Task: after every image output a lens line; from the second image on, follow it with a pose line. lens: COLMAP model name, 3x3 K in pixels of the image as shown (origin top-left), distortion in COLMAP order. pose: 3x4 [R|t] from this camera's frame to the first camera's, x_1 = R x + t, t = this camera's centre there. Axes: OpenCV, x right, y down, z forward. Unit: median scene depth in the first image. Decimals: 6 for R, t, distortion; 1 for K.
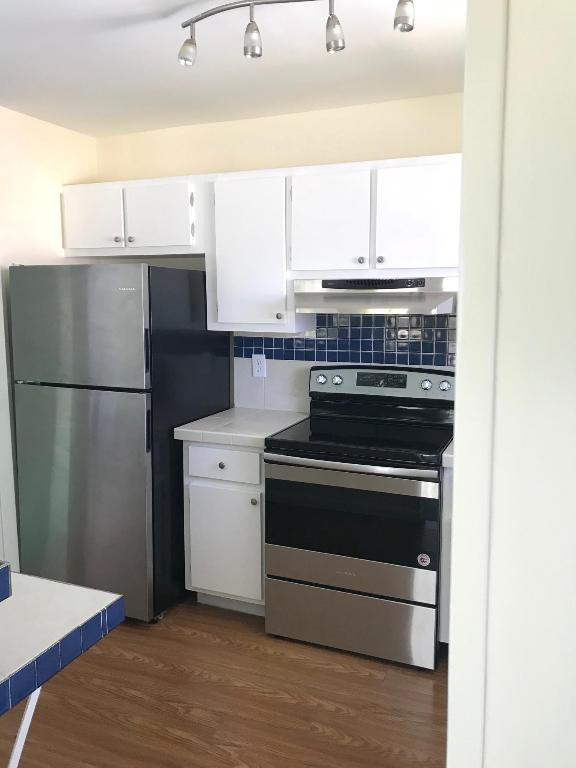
lens RADIAL K [[639.2, 0, 285.9], [0, 639.2, 377.4], [0, 0, 1]] dist [0.036173, -0.031576]
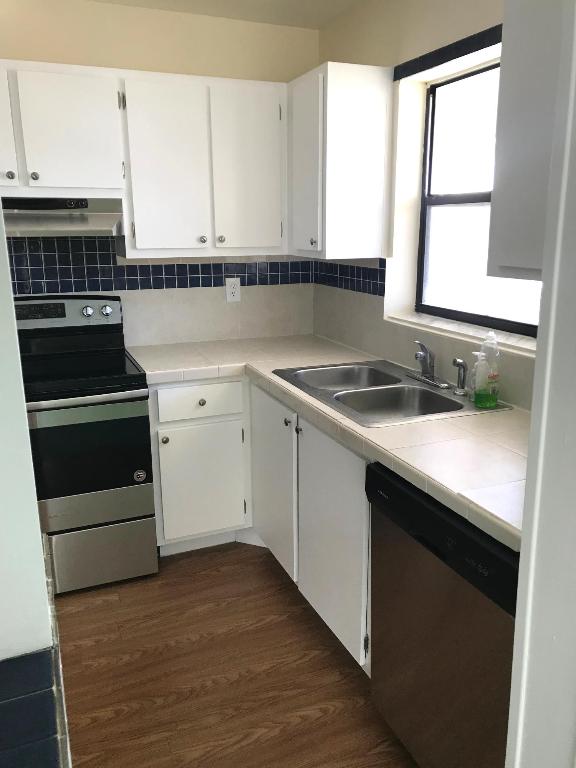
lens RADIAL K [[639.2, 0, 295.7], [0, 639.2, 391.1], [0, 0, 1]] dist [0.036173, -0.031576]
pose [[0.697734, -0.186122, 0.691755, -0.259172], [0.089134, 0.980710, 0.173963, -0.011135], [-0.710790, -0.059721, 0.700865, 0.076926]]
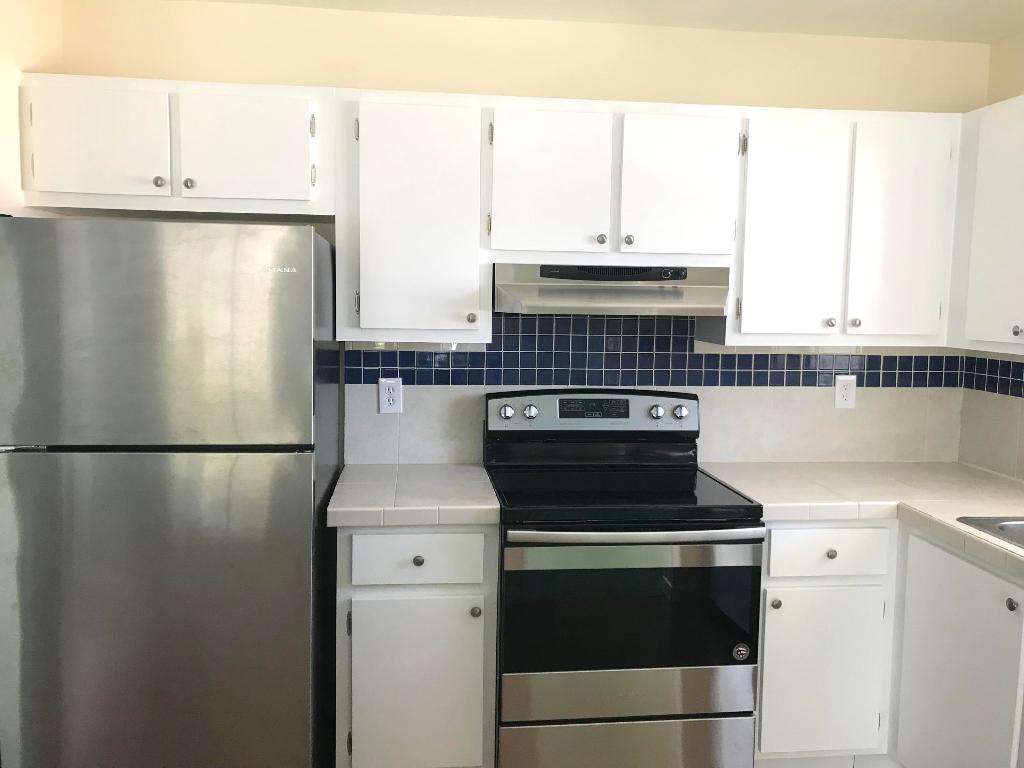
lens RADIAL K [[852.2, 0, 503.4], [0, 852.2, 380.9], [0, 0, 1]] dist [0.036173, -0.031576]
pose [[0.874680, -0.038078, 0.483203, -0.404128], [0.043799, 0.999040, -0.000556, -0.031129], [-0.482718, 0.021650, 0.875508, 0.224794]]
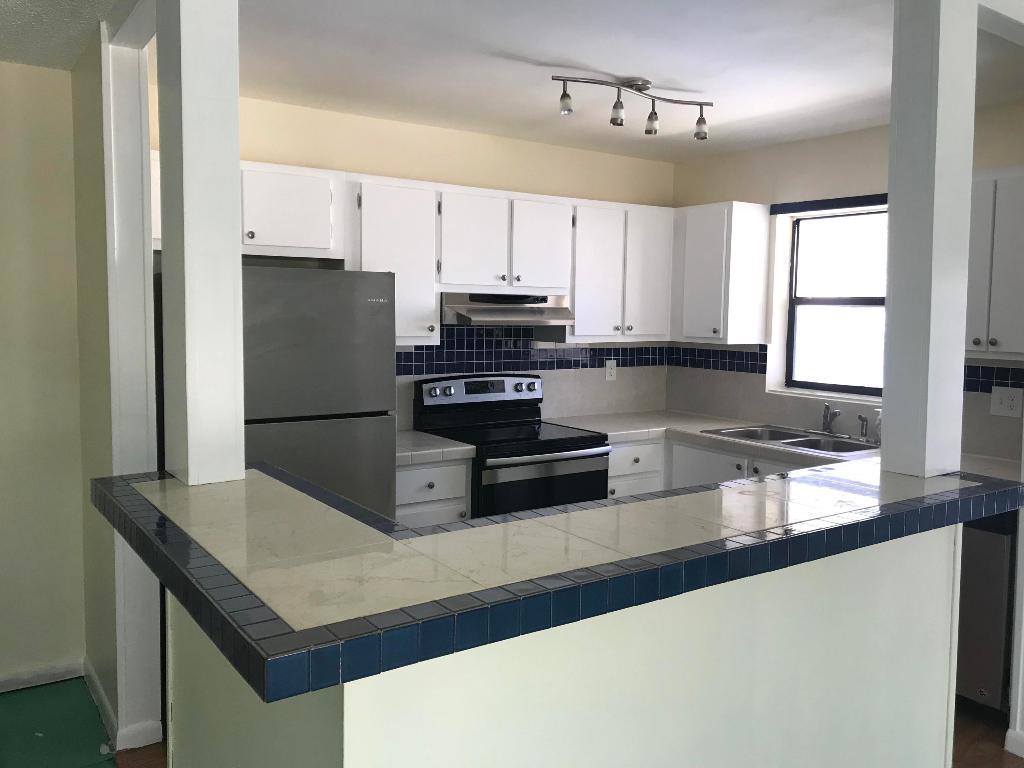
lens RADIAL K [[852.2, 0, 517.1], [0, 852.2, 390.8], [0, 0, 1]] dist [0.036173, -0.031576]
pose [[0.535670, -0.079298, 0.840696, -1.053071], [0.085725, 0.995544, 0.039283, -0.042145], [-0.840065, 0.051026, 0.540081, 0.183160]]
